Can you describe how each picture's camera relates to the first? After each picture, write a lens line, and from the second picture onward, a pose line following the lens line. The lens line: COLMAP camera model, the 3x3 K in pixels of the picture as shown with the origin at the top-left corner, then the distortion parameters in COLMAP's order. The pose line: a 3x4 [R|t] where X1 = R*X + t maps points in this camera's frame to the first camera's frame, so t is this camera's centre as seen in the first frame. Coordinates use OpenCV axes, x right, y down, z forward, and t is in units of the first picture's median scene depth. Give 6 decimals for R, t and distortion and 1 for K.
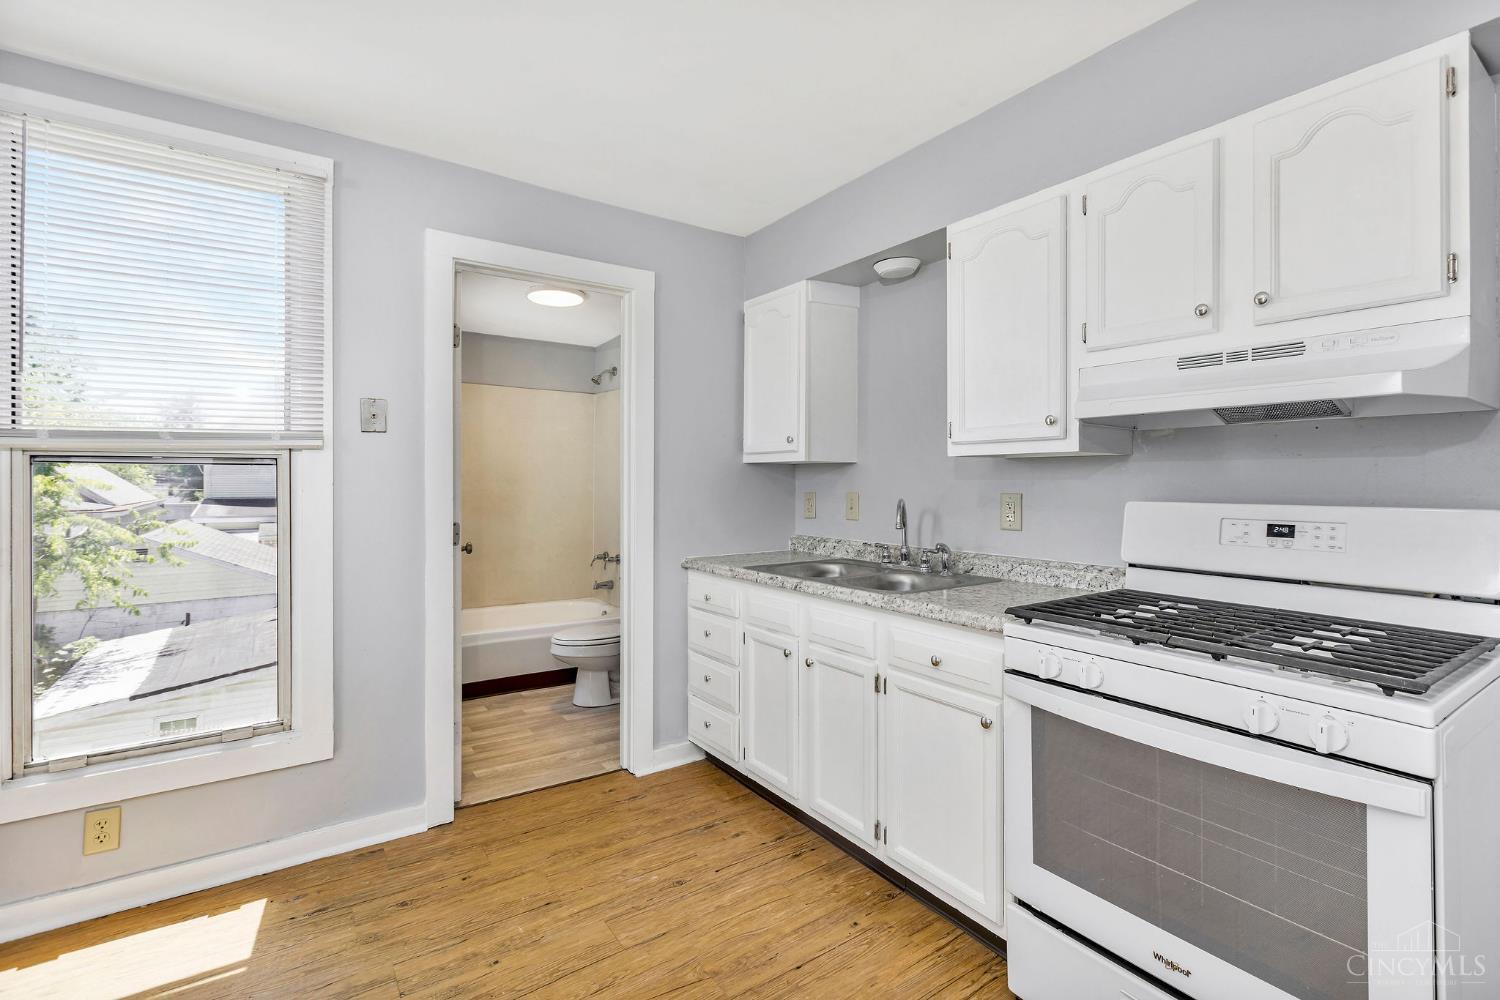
lens RADIAL K [[674.9, 0, 744.4], [0, 674.9, 476.5], [0, 0, 1]] dist [-0.000294, -0.000377]
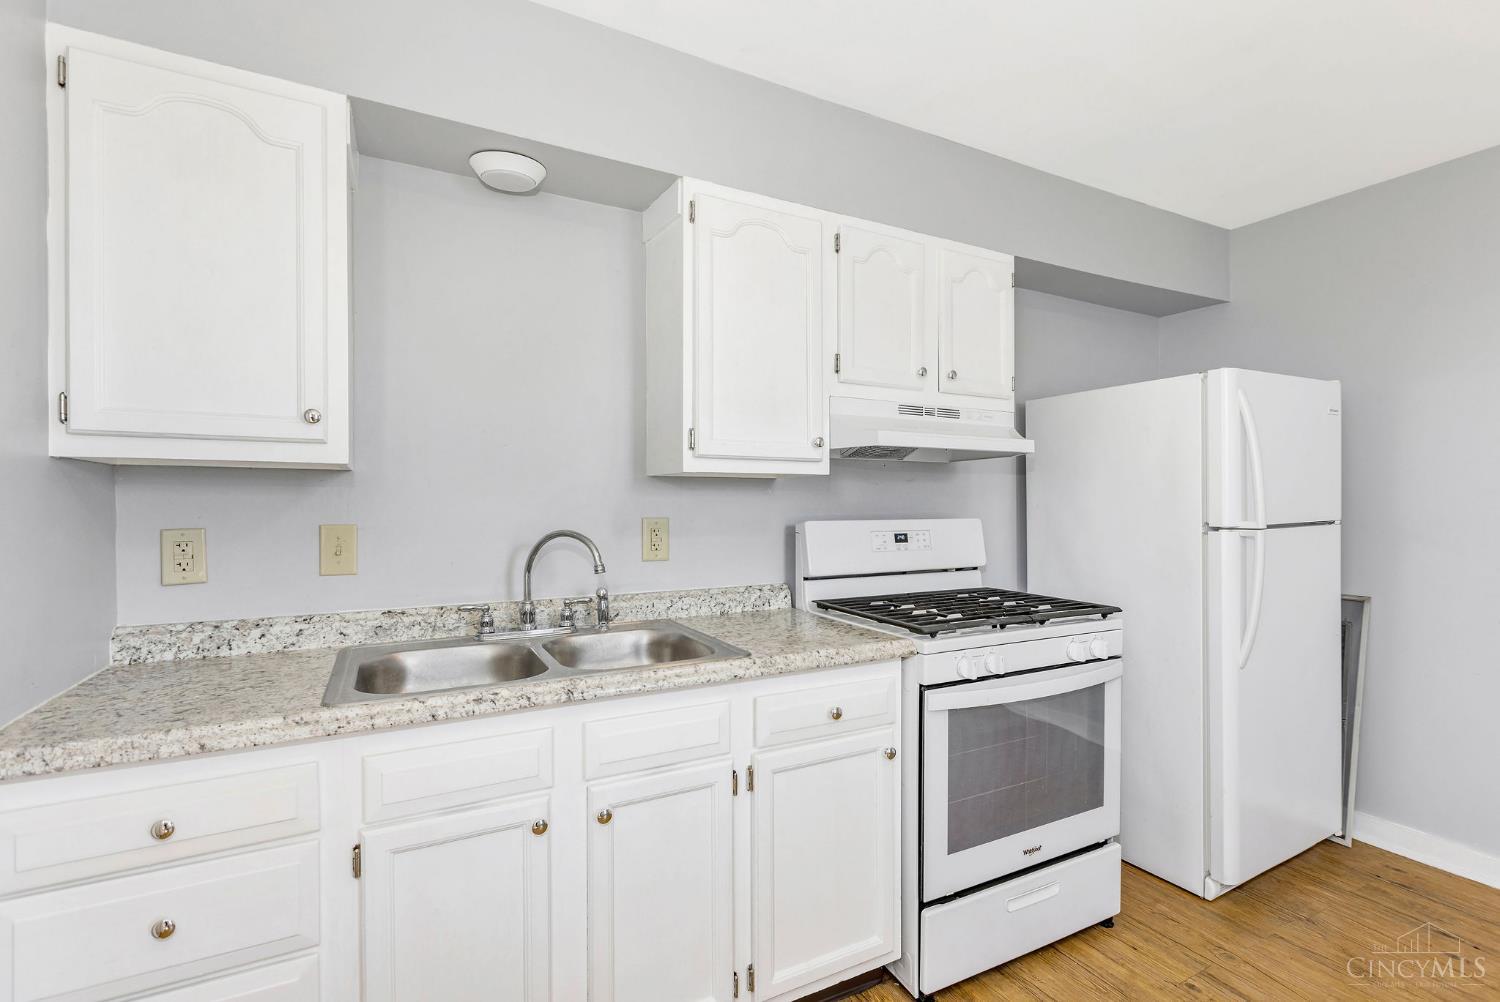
lens RADIAL K [[695.5, 0, 767.8], [0, 695.5, 514.5], [0, 0, 1]] dist [0.002132, 0.000510]
pose [[0.103123, -0.016455, 0.994532, -0.511663], [-0.005765, 0.999836, 0.017141, 0.005755], [-0.994652, -0.007501, 0.103012, 0.850043]]
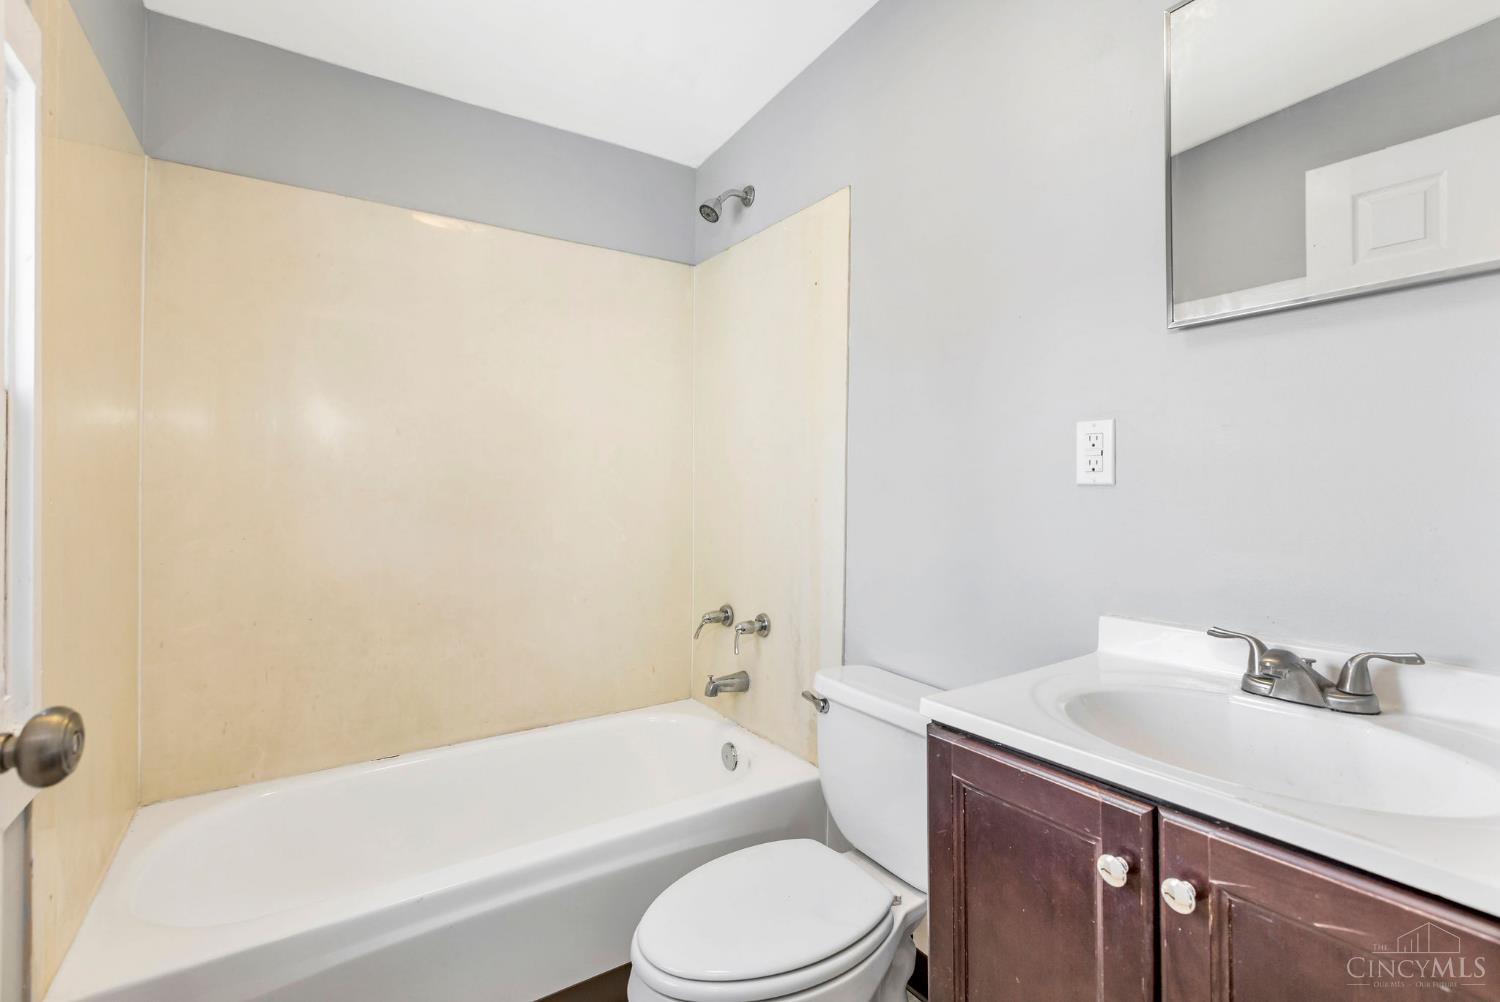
lens RADIAL K [[682.7, 0, 761.1], [0, 682.7, 479.7], [0, 0, 1]] dist [0.003458, 0.000419]
pose [[0.999844, -0.002561, -0.017456, -0.401417], [0.002494, 0.999989, -0.003847, 0.070264], [0.017466, 0.003803, 0.999840, 1.258727]]
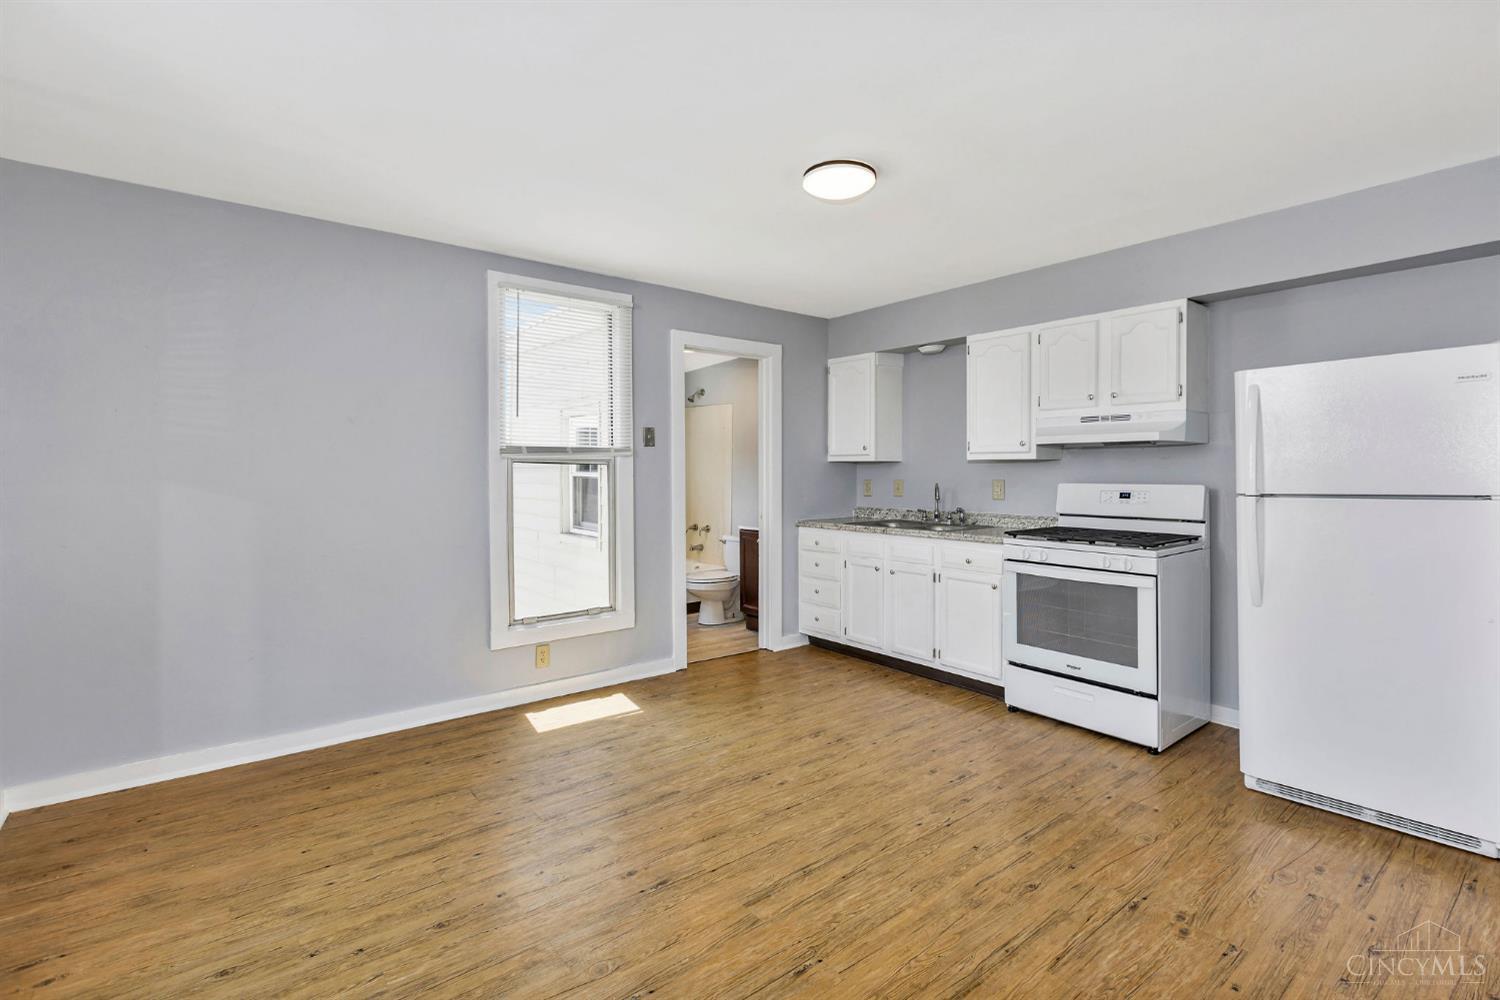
lens RADIAL K [[676.9, 0, 740.3], [0, 676.9, 472.9], [0, 0, 1]] dist [0.003587, 0.000458]
pose [[0.998061, -0.003292, 0.062161, -0.458782], [0.002616, 0.999937, 0.010953, -0.016481], [-0.062193, -0.010769, 0.998006, -0.865509]]
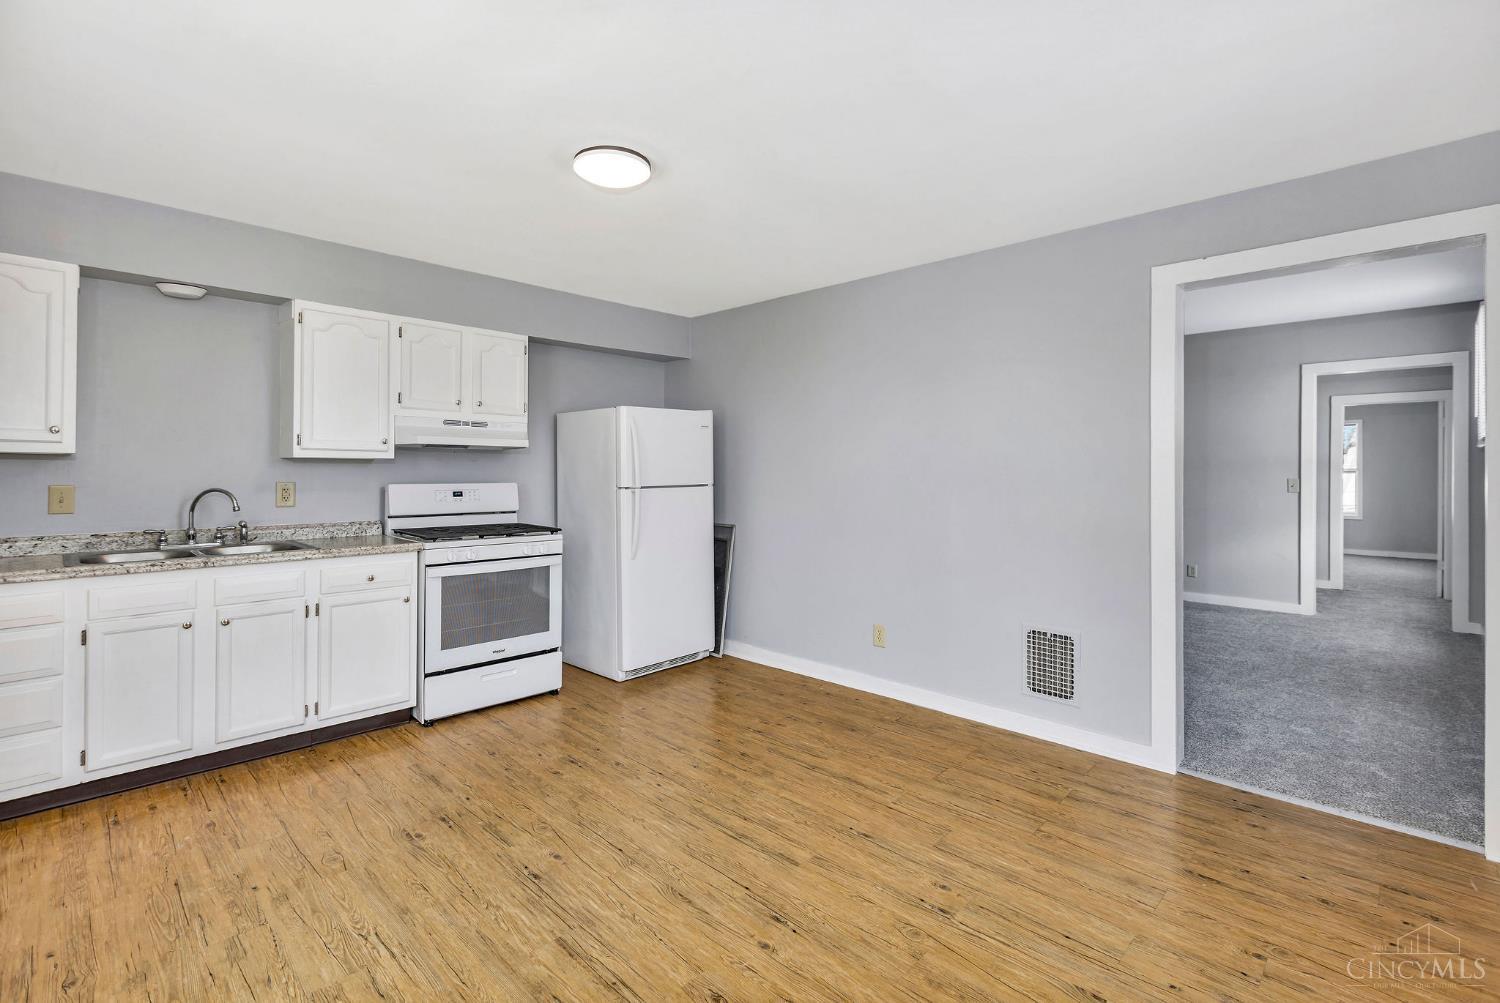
lens RADIAL K [[688.5, 0, 754.3], [0, 688.5, 473.5], [0, 0, 1]] dist [0.013053, -0.005786]
pose [[-0.190265, -0.003679, 0.981726, -1.404607], [-0.012030, 0.999927, 0.001415, -0.008075], [-0.981659, -0.011541, -0.190295, 0.318196]]
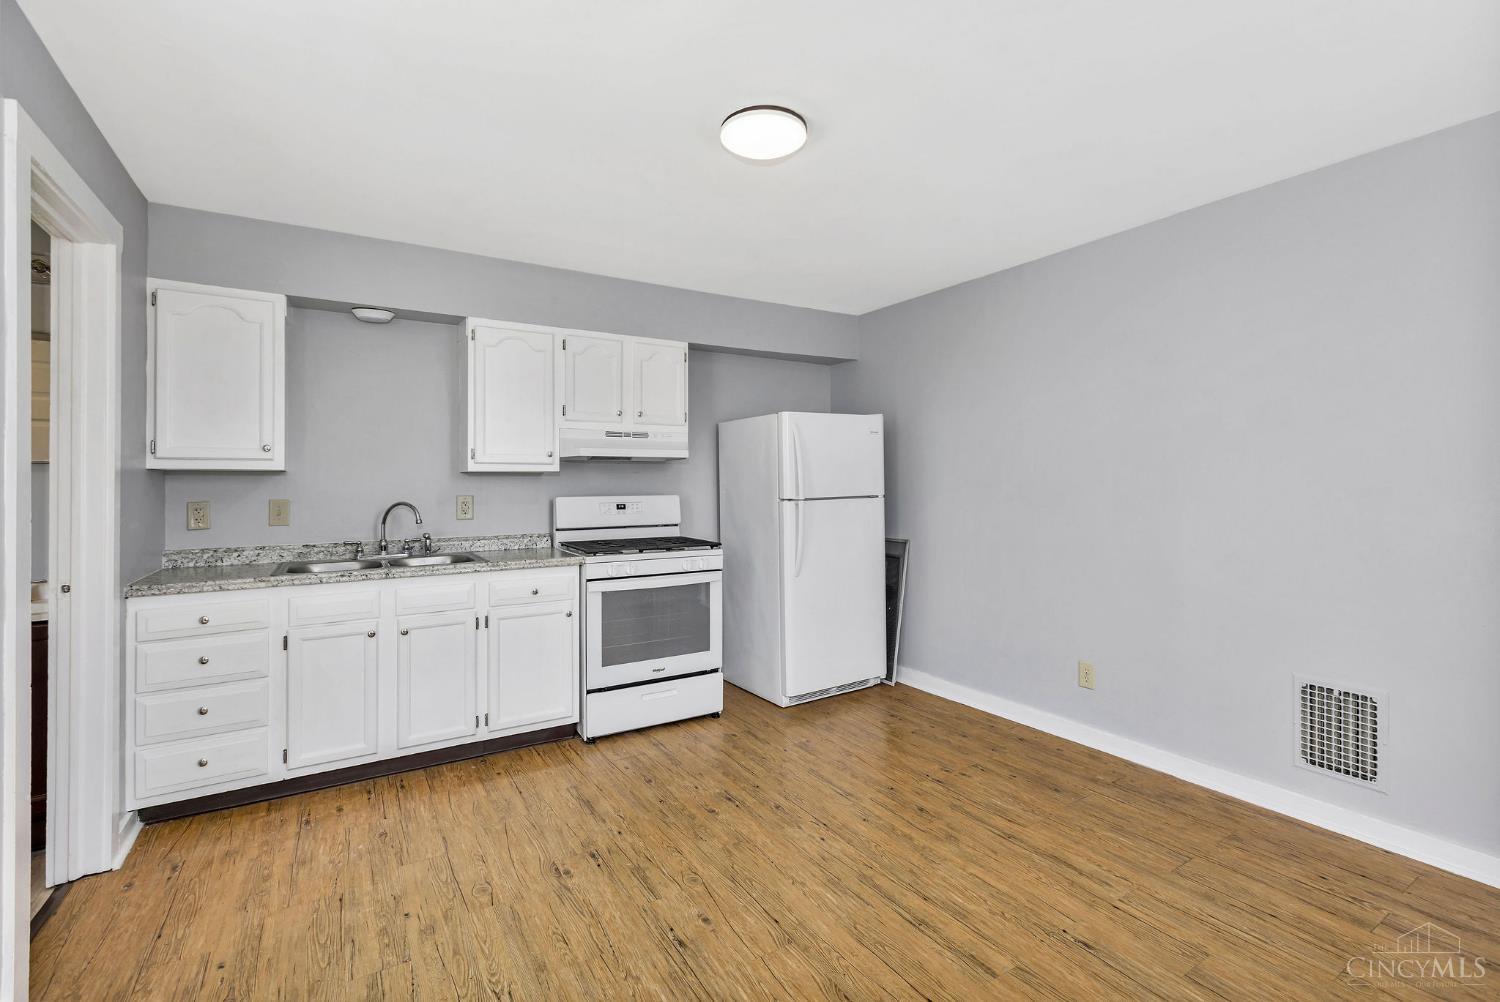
lens RADIAL K [[682.7, 0, 761.1], [0, 682.7, 479.7], [0, 0, 1]] dist [0.003458, 0.000419]
pose [[0.046795, 0.004056, 0.998896, -1.226478], [-0.001153, 0.999991, -0.004006, -0.005071], [-0.998904, -0.000964, 0.046799, 0.289666]]
